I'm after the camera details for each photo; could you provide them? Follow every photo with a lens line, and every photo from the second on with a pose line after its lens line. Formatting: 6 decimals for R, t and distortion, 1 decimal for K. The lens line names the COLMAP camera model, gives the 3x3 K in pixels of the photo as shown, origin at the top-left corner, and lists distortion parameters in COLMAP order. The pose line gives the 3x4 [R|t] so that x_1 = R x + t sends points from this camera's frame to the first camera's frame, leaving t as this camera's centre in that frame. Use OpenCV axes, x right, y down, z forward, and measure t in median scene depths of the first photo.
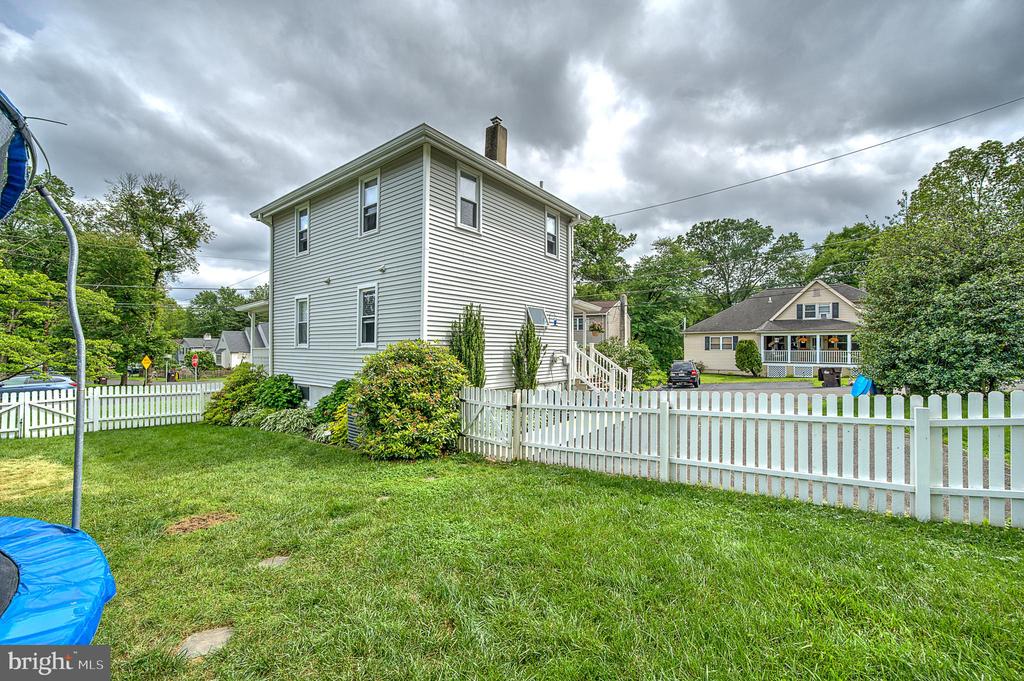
lens RADIAL K [[393.4, 0, 480.6], [0, 393.4, 336.2], [0, 0, 1]] dist [0.000827, 0.000007]
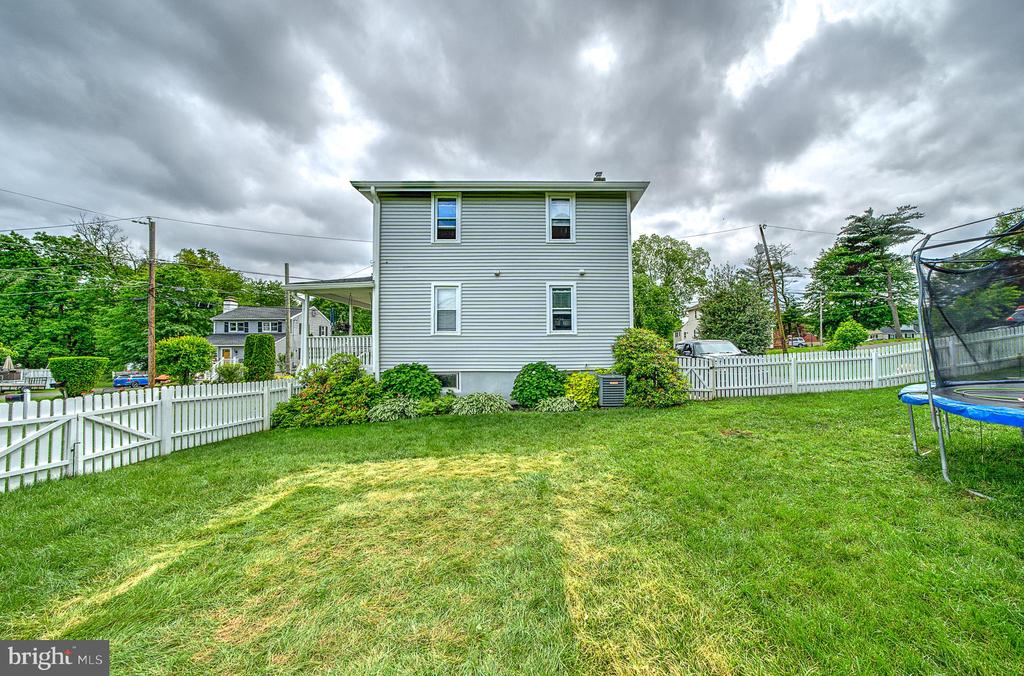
lens RADIAL K [[365.3, 0, 540.8], [0, 365.3, 335.3], [0, 0, 1]] dist [-0.006283, 0.002266]
pose [[0.772397, 0.027192, 0.634558, -0.973075], [-0.015450, 0.999592, -0.024028, 0.055143], [-0.634952, 0.008755, 0.772502, 0.159442]]
